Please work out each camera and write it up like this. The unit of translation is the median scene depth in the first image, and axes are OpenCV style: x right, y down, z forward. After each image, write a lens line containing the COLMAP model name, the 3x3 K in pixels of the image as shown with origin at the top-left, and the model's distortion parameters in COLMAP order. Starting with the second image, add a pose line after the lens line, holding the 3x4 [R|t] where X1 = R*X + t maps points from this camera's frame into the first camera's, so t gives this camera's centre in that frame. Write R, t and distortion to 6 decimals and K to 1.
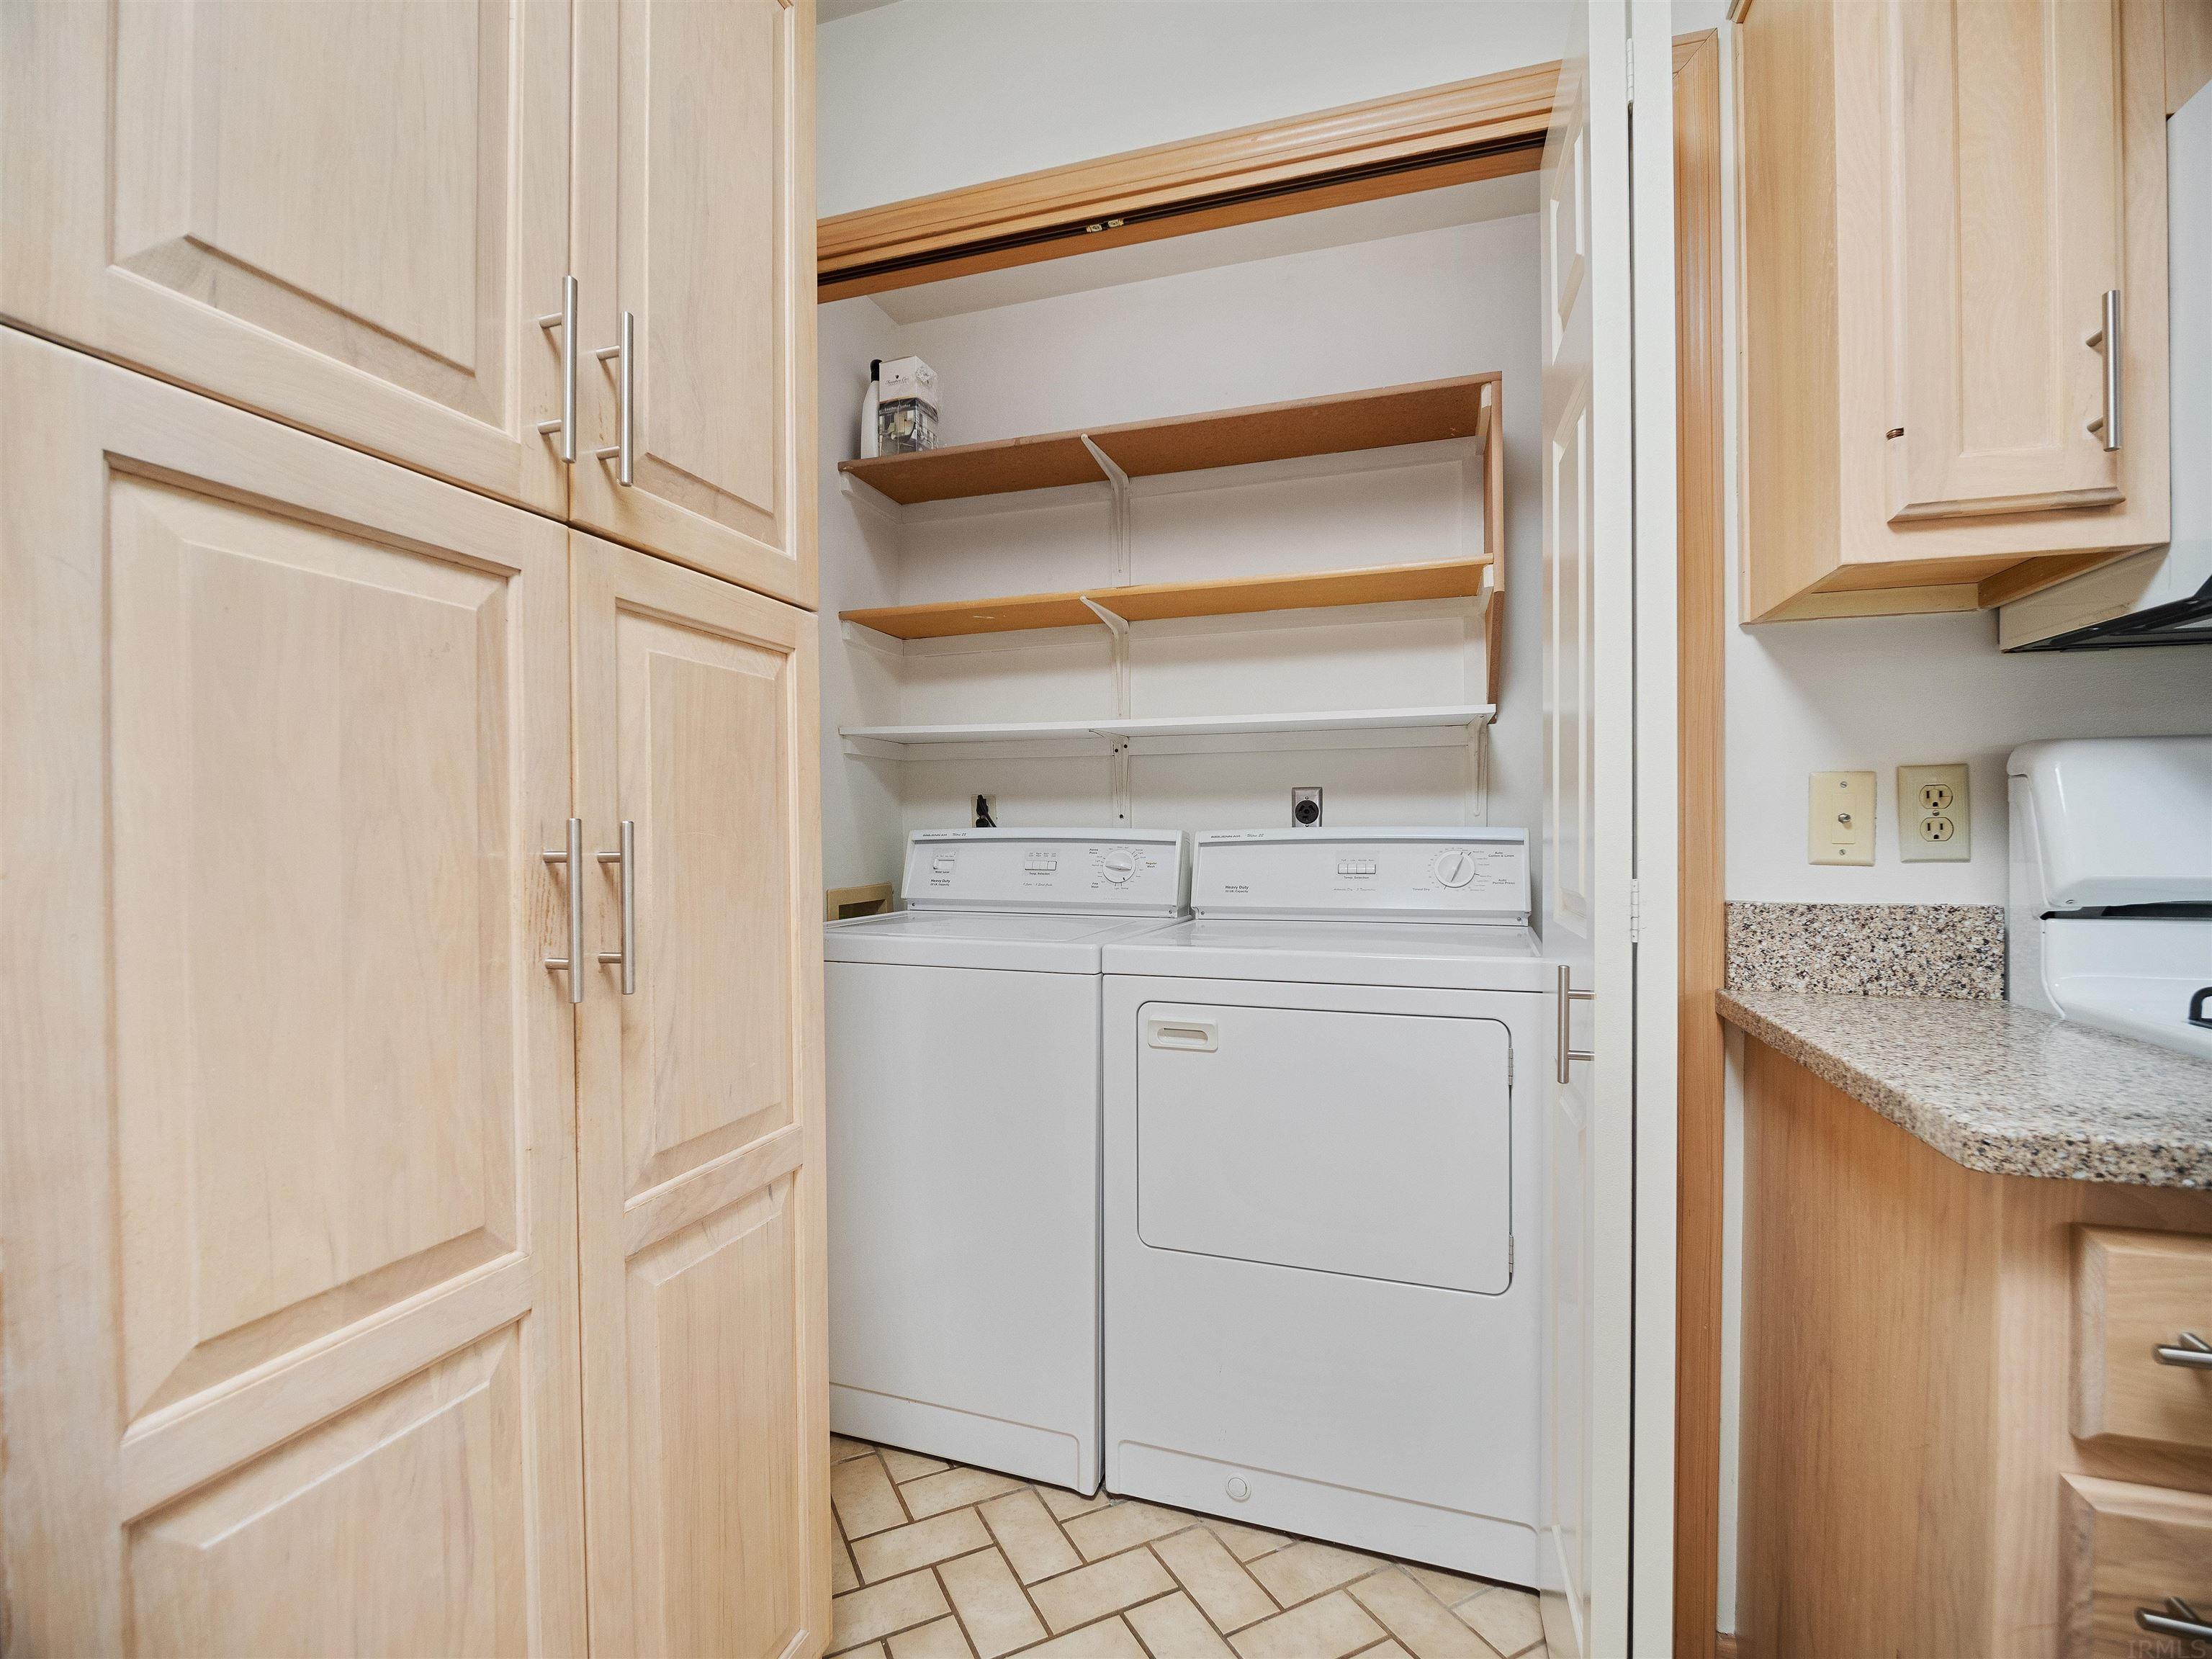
lens RADIAL K [[1004.5, 0, 1100.6], [0, 1004.5, 830.4], [0, 0, 1]] dist [-0.014840, -0.000715]
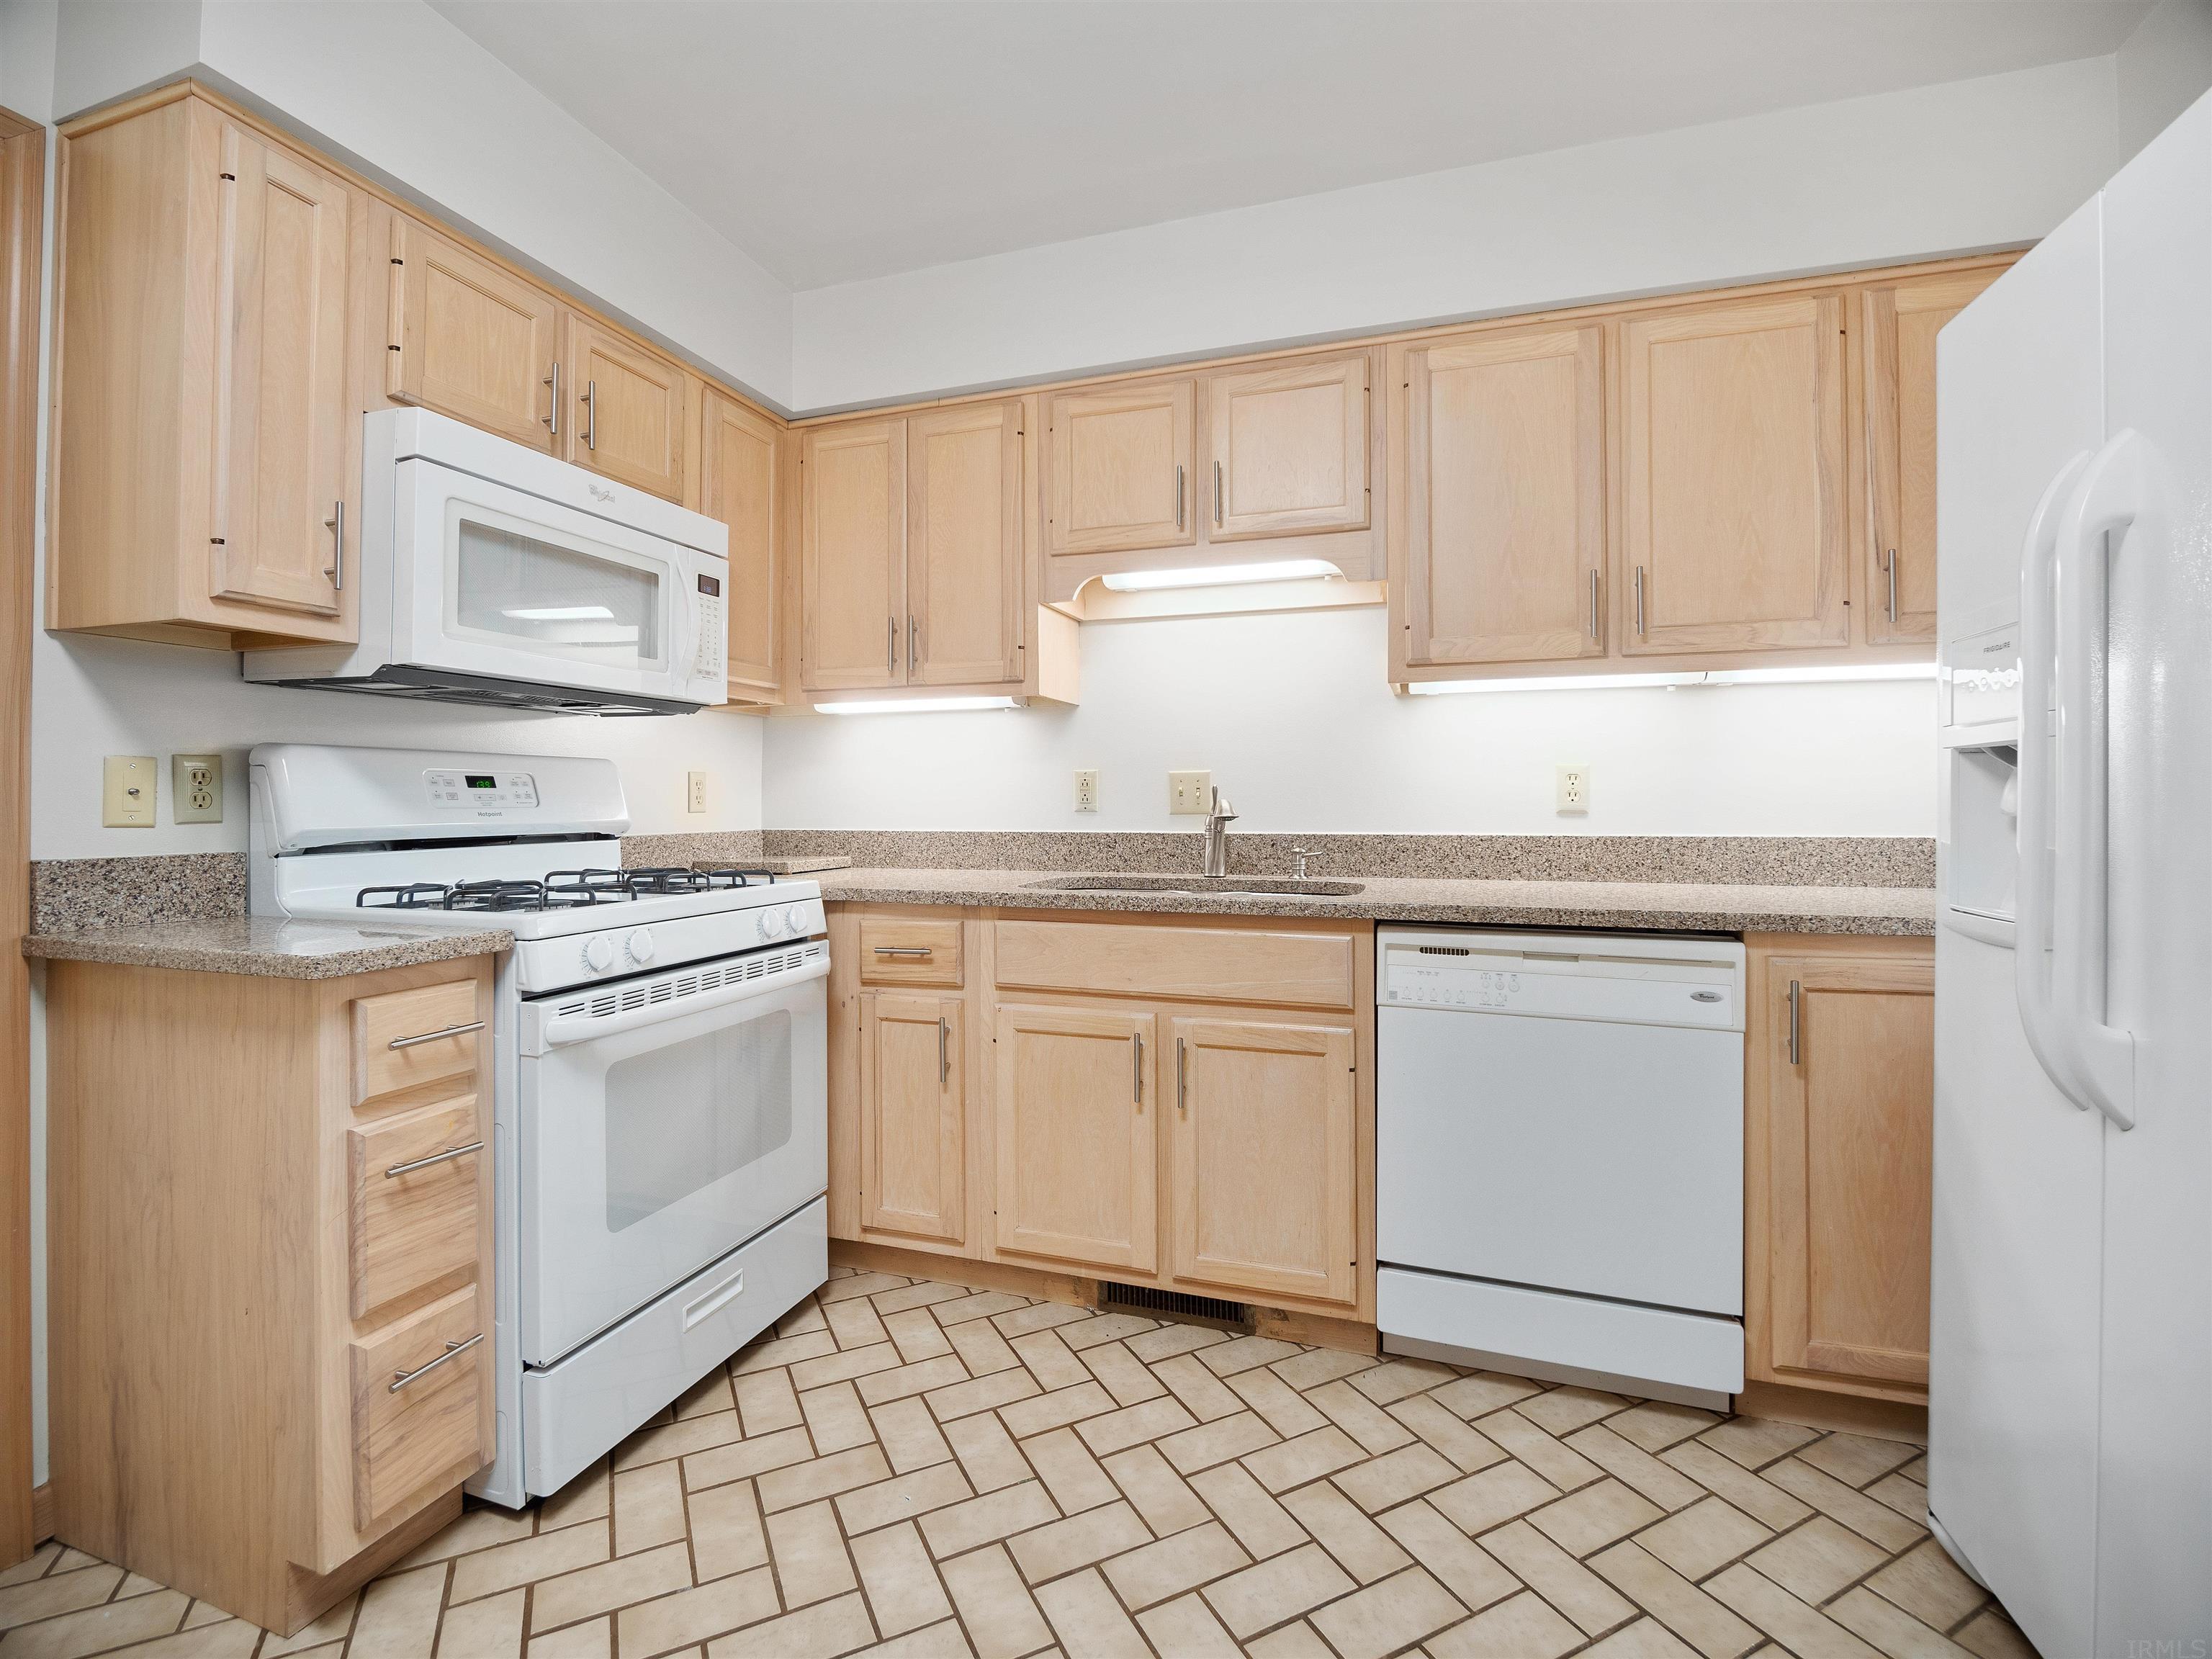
lens RADIAL K [[1004.5, 0, 1086.6], [0, 1004.5, 796.5], [0, 0, 1]] dist [-0.014840, -0.000715]
pose [[0.011772, 0.006712, 0.999908, -0.567548], [-0.001132, 0.999977, -0.006700, 0.001130], [-0.999930, -0.001054, 0.011780, -0.285306]]
